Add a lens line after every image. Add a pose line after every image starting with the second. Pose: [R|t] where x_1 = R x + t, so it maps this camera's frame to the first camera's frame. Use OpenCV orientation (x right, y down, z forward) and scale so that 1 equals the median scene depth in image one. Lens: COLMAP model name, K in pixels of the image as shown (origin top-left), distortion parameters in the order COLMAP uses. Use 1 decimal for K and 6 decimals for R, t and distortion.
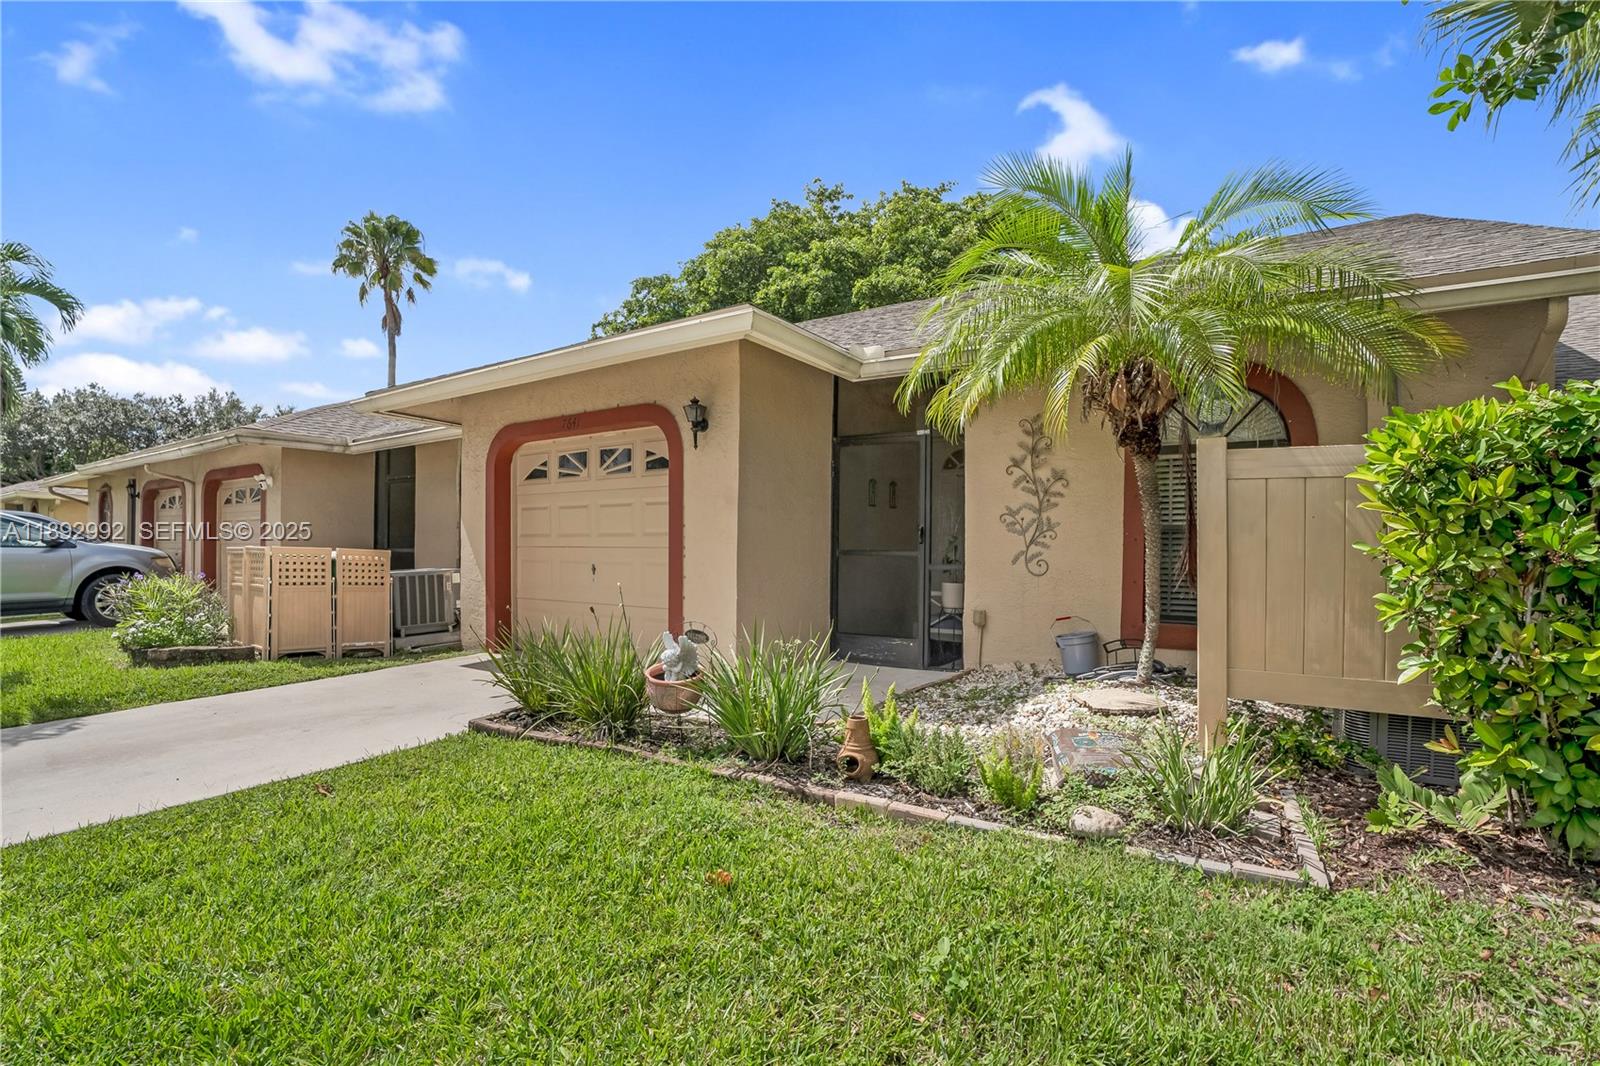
lens RADIAL K [[754.2, 0, 800.0], [0, 754.2, 533.0], [0, 0, 1]] dist [-0.046709, 0.000008]
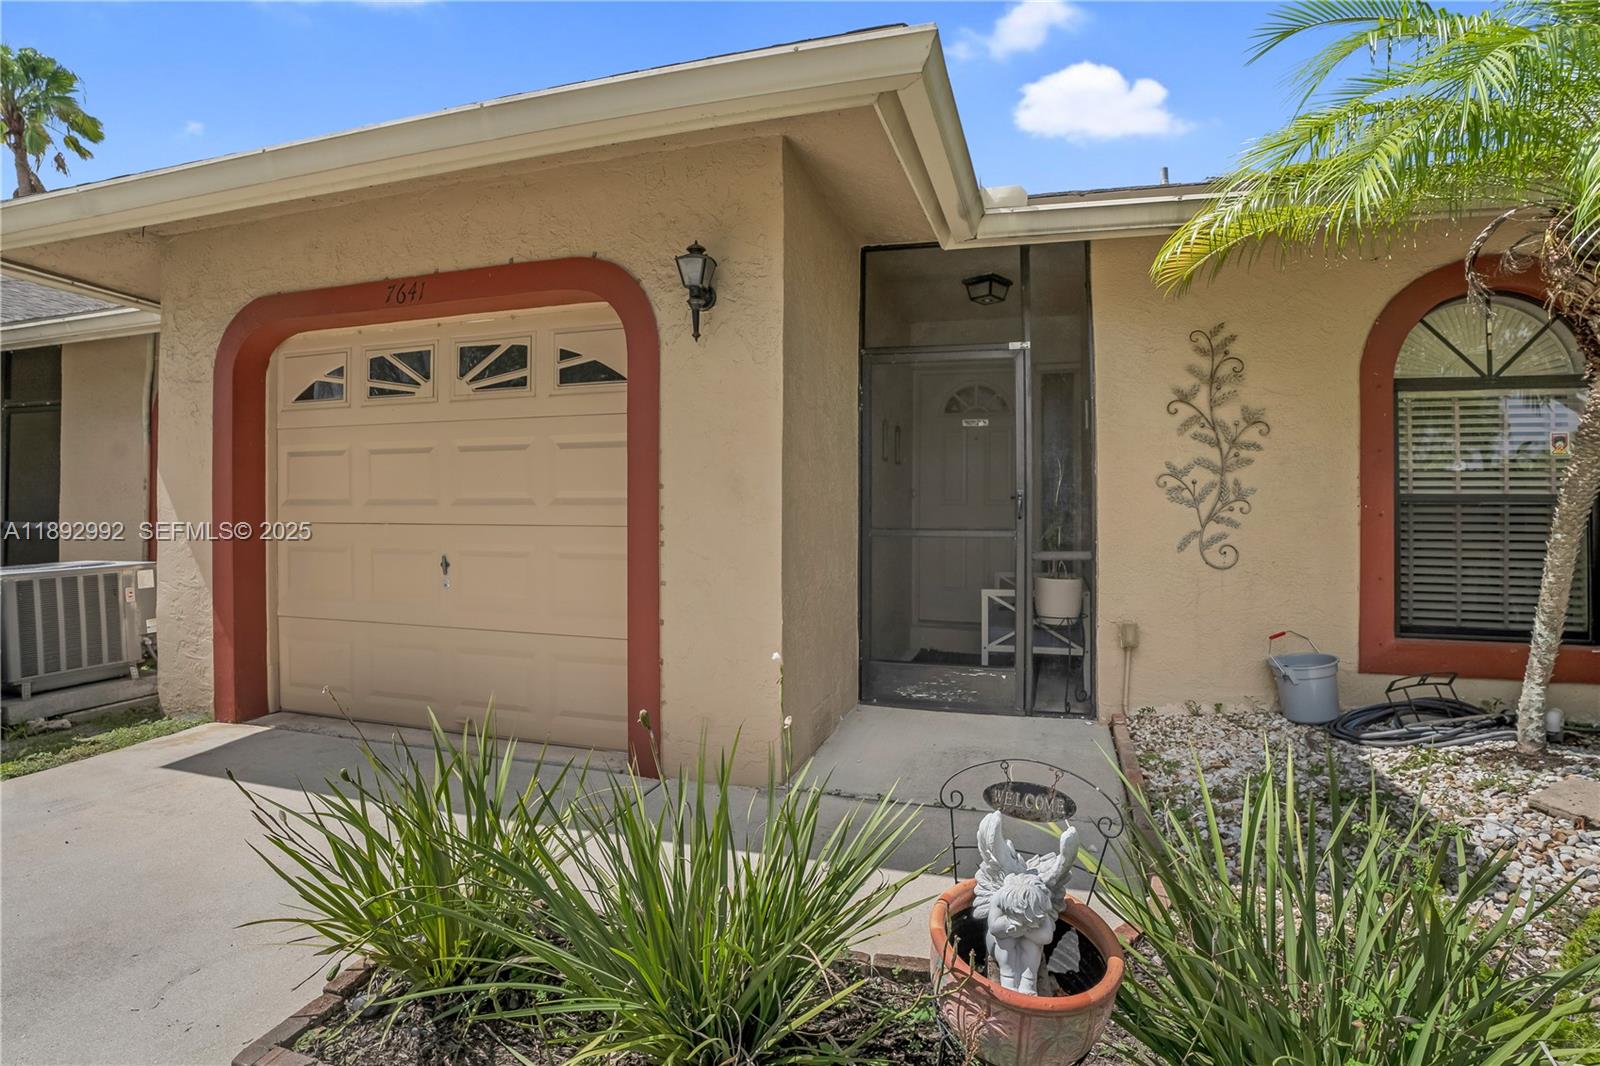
lens RADIAL K [[776.0, 0, 797.9], [0, 776.0, 503.3], [0, 0, 1]] dist [-0.054308, 0.013142]
pose [[0.955933, 0.005465, 0.293536, -0.196520], [-0.006813, 0.999970, 0.003571, -0.000419], [-0.293507, -0.005414, 0.955942, 0.397486]]
